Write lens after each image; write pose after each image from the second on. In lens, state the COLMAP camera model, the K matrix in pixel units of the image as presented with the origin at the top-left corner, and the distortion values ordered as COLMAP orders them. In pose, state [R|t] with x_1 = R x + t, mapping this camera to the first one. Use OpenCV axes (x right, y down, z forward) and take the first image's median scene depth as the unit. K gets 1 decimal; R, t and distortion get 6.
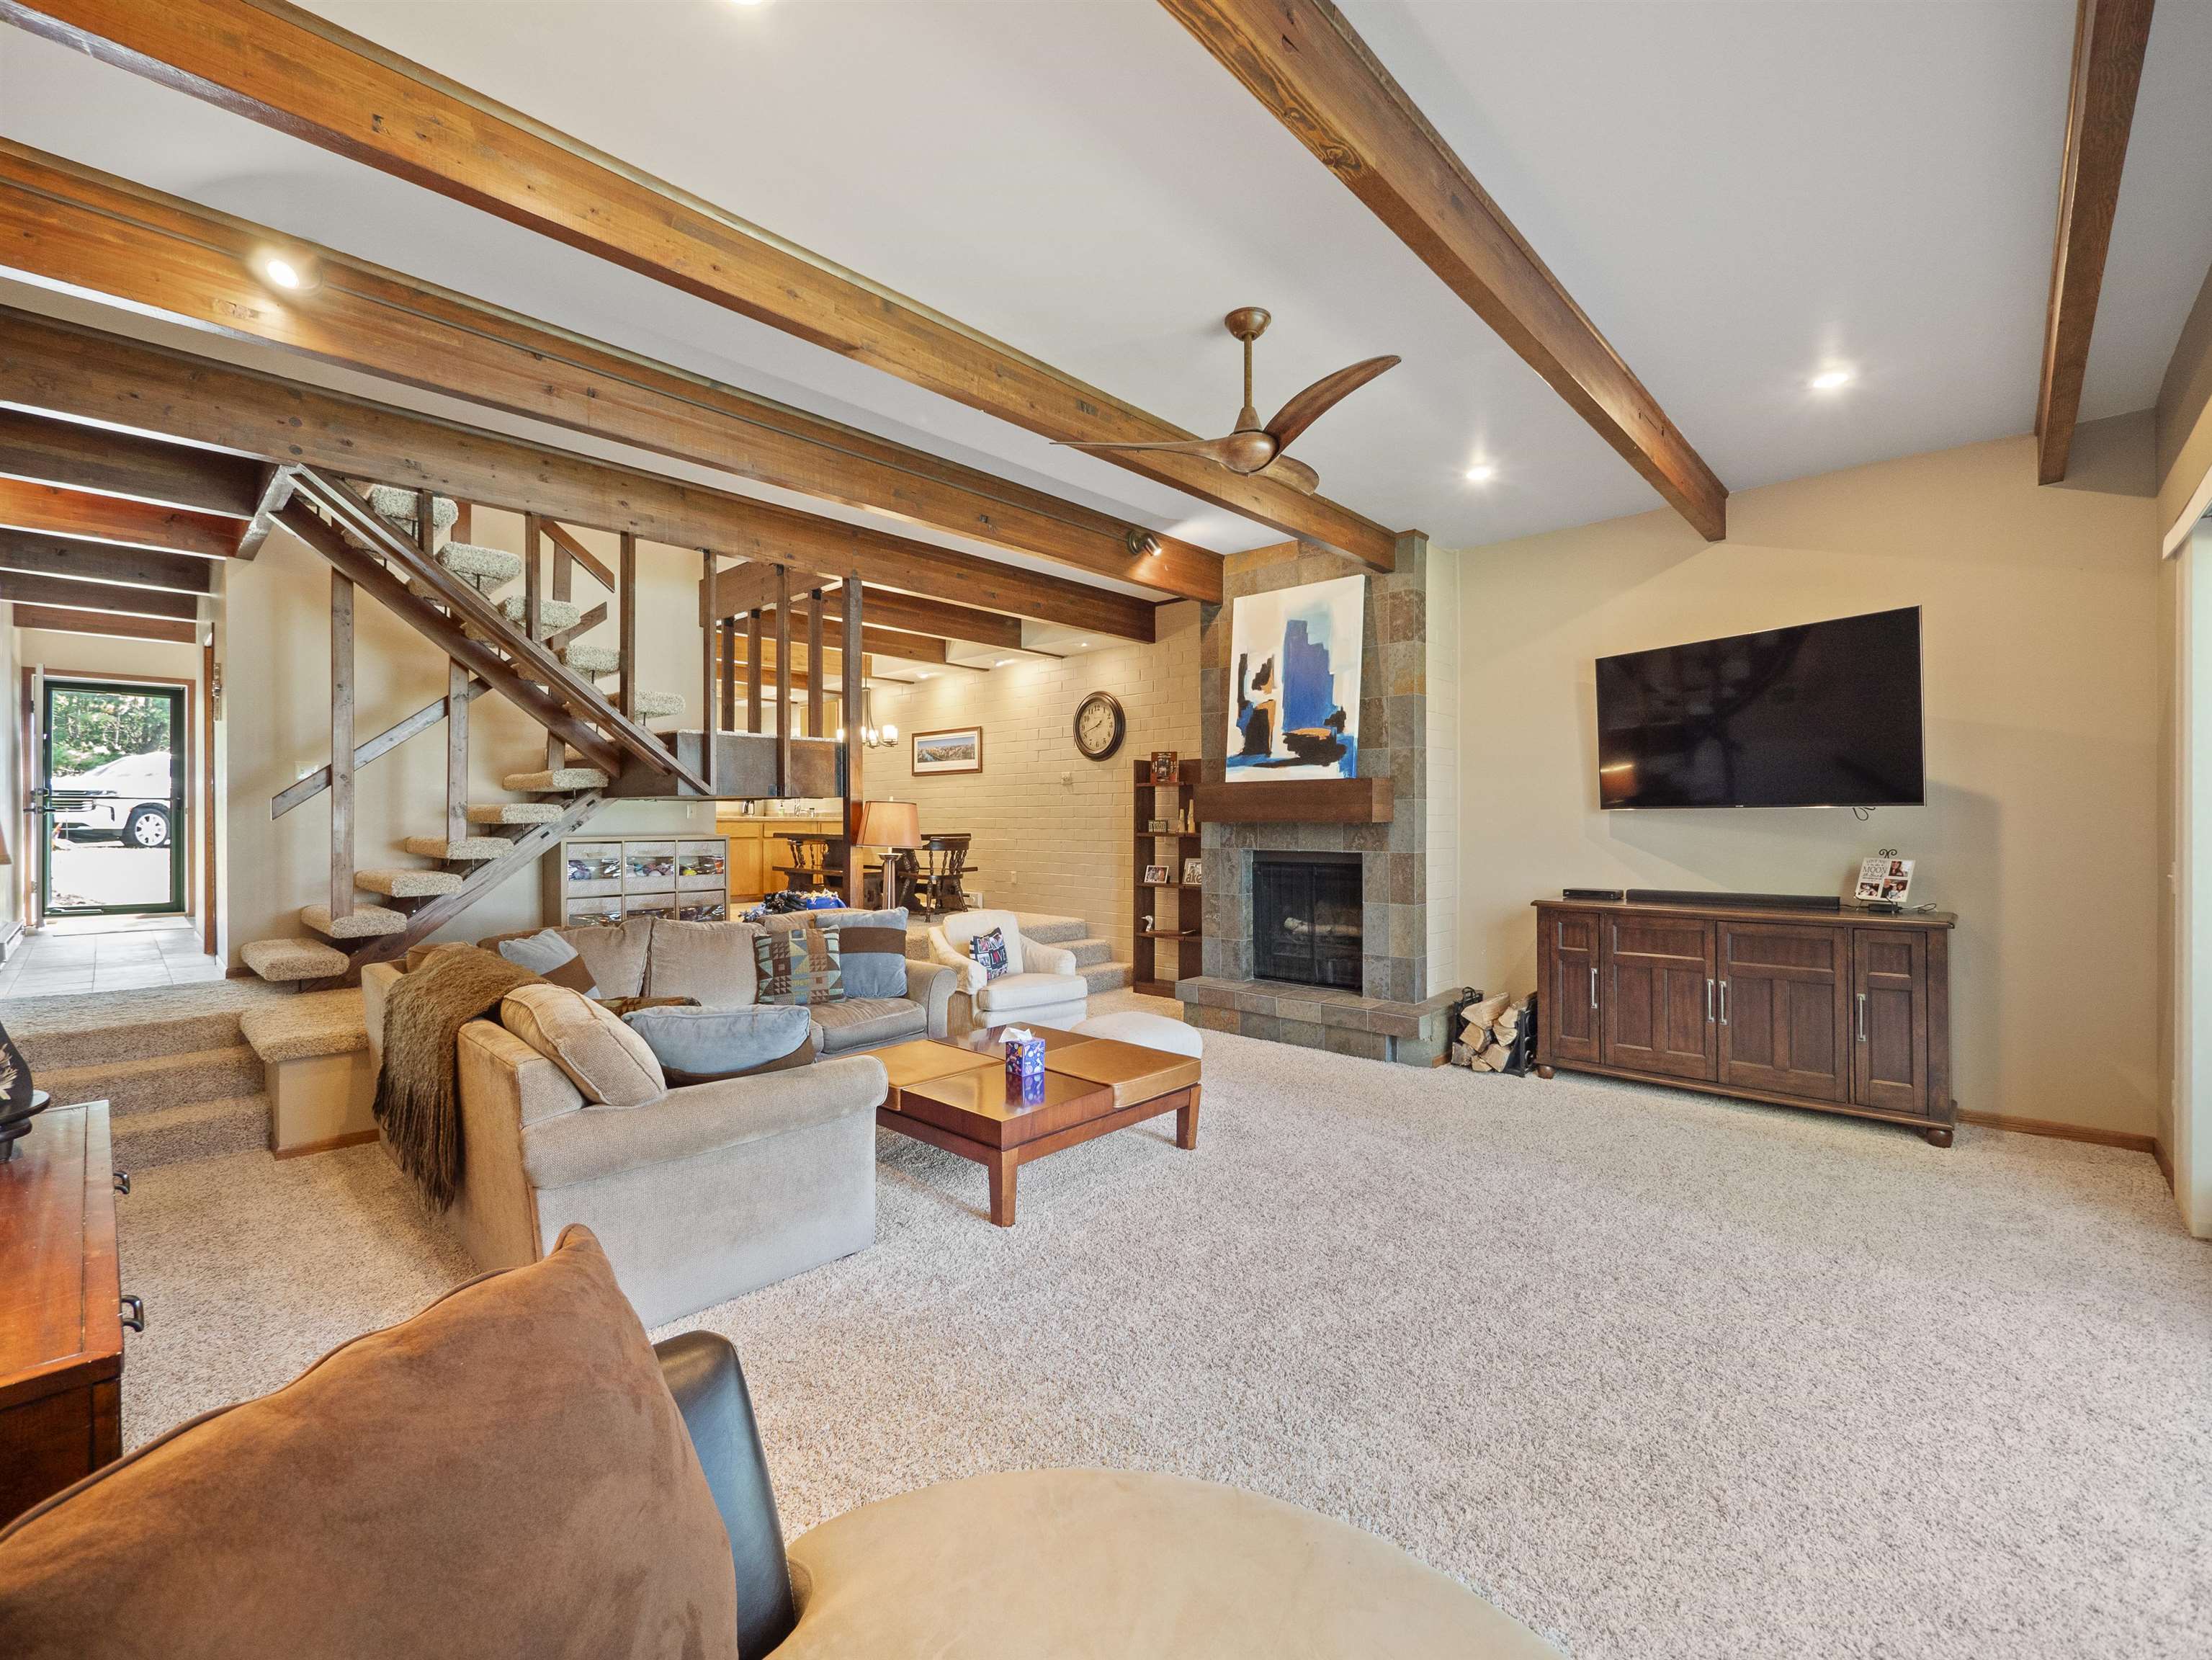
lens RADIAL K [[949.1, 0, 1106.8], [0, 949.1, 808.4], [0, 0, 1]] dist [-0.001825, 0.000512]
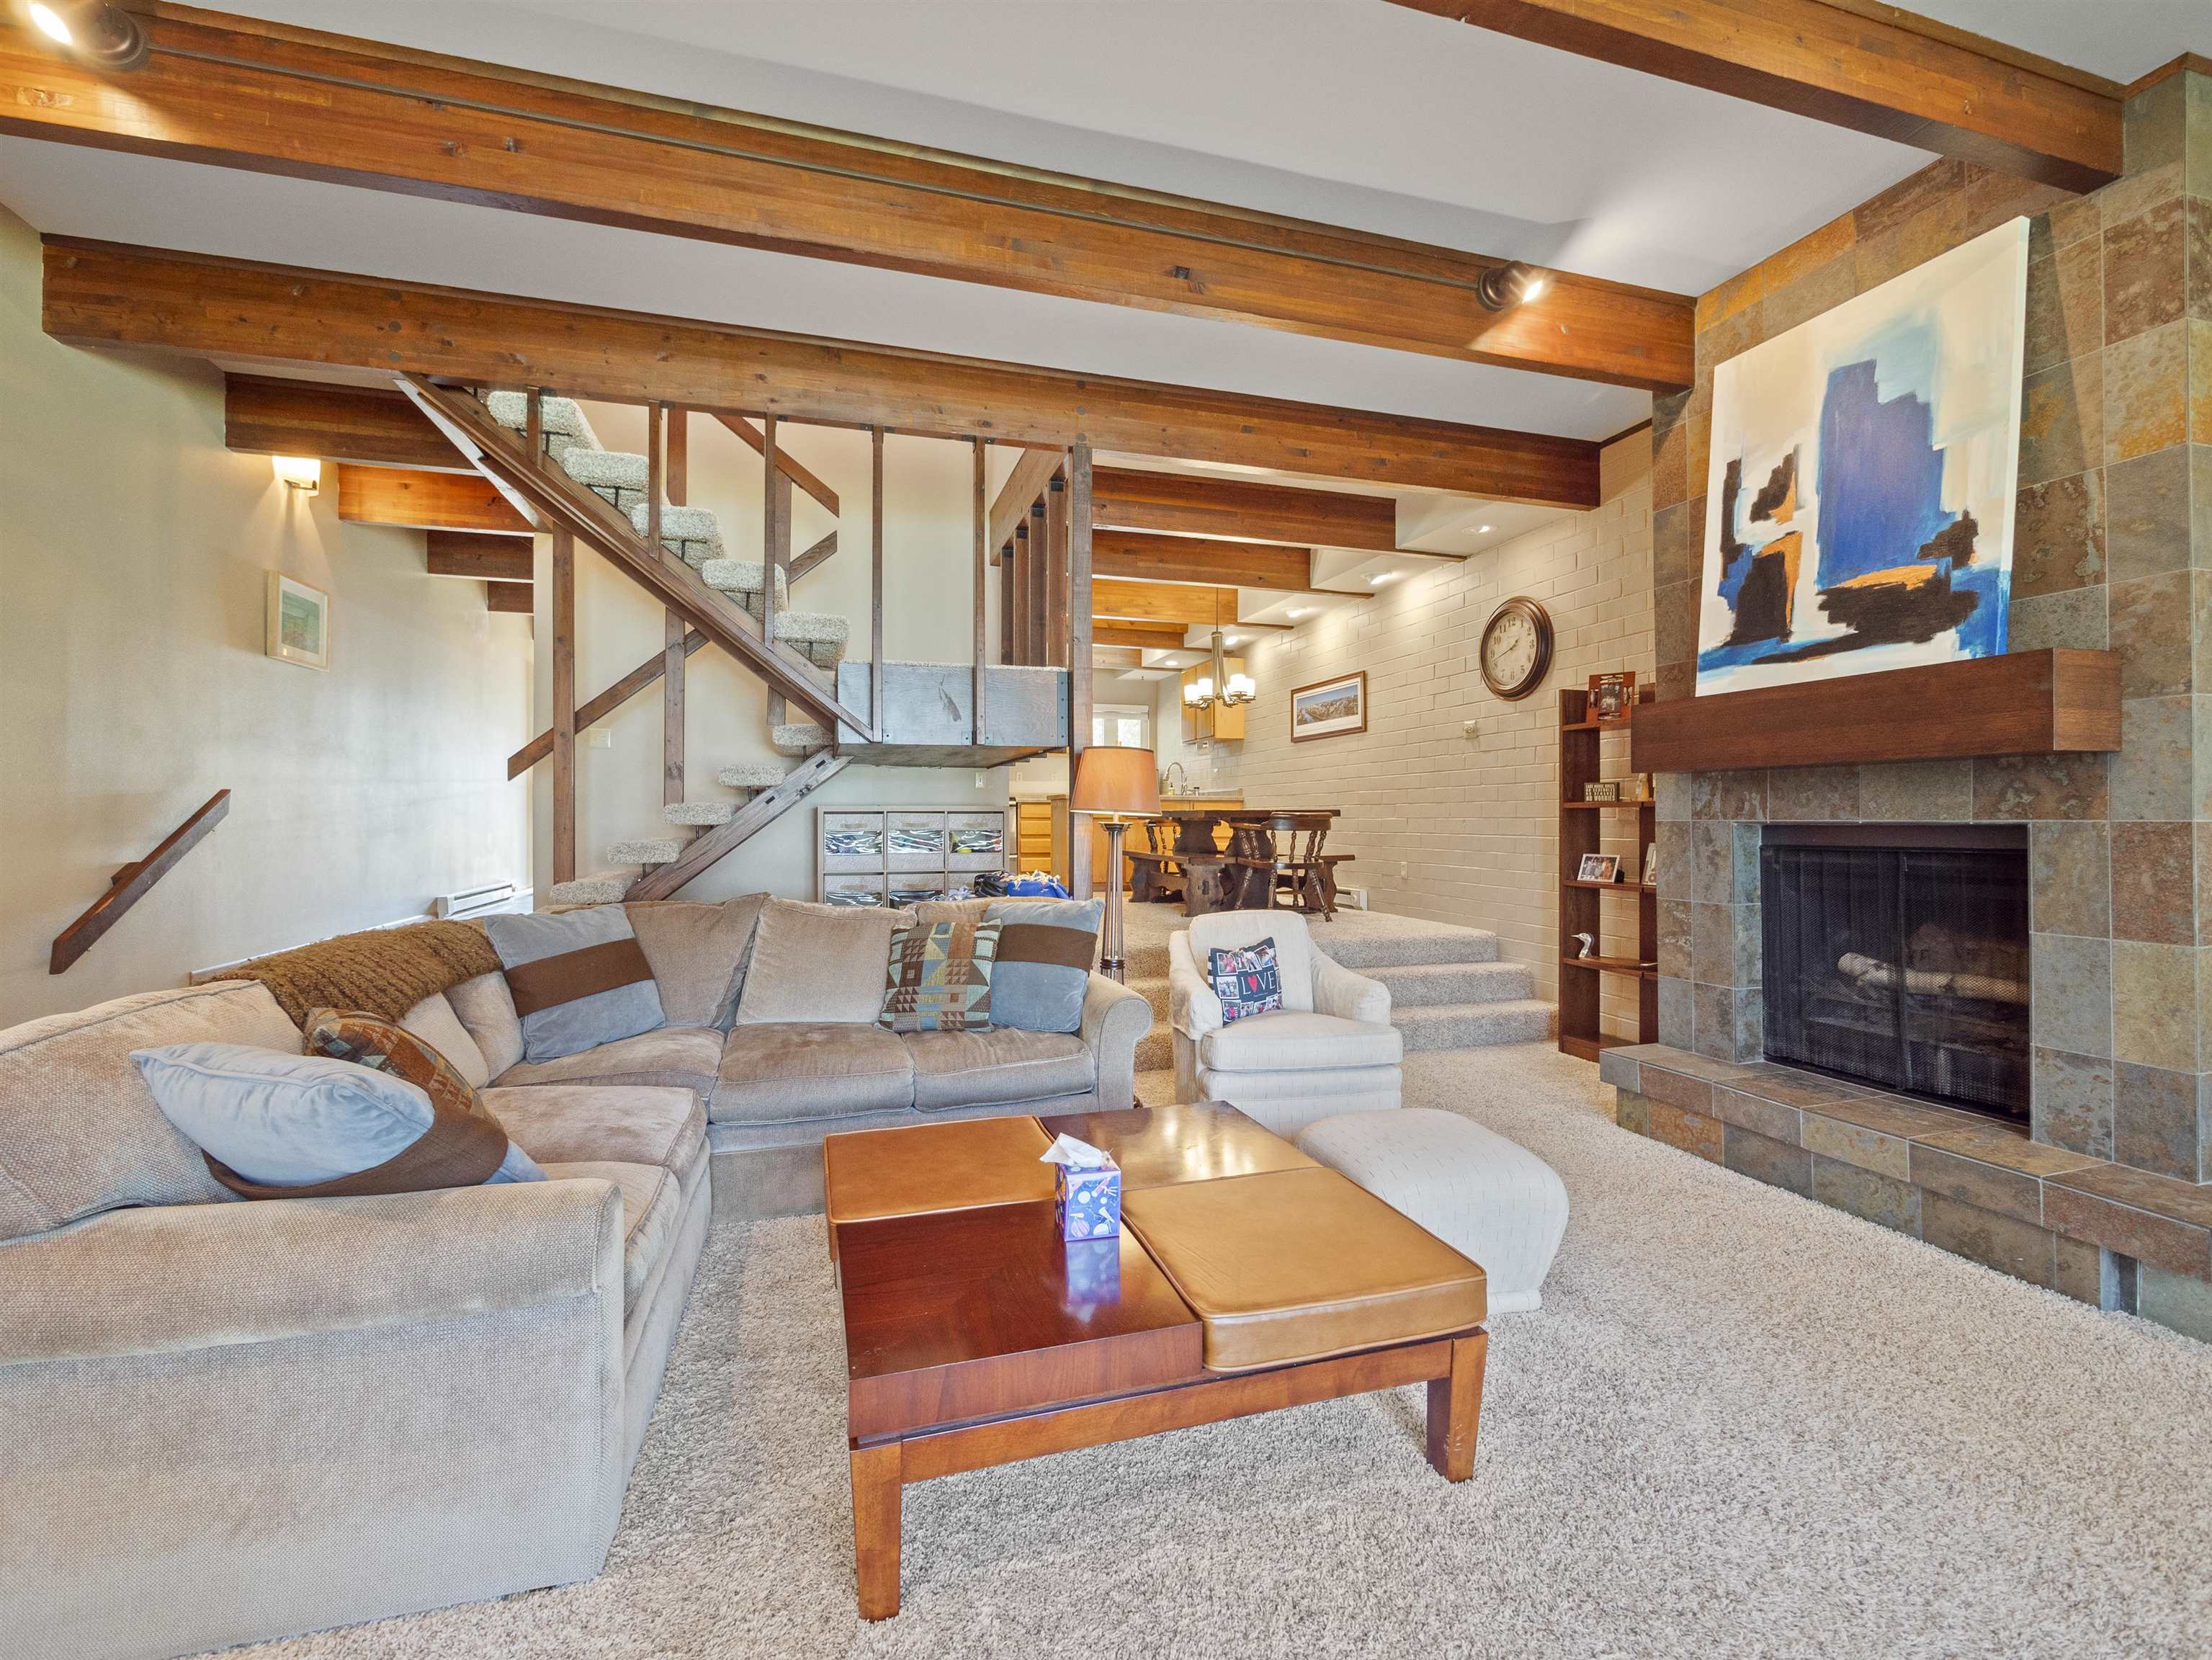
lens RADIAL K [[949.1, 0, 1106.8], [0, 949.1, 808.4], [0, 0, 1]] dist [-0.001825, 0.000512]
pose [[0.860564, -0.006791, -0.509296, 0.114595], [0.006889, 0.999975, -0.001694, 0.035594], [0.509295, -0.002051, 0.860590, 0.363422]]
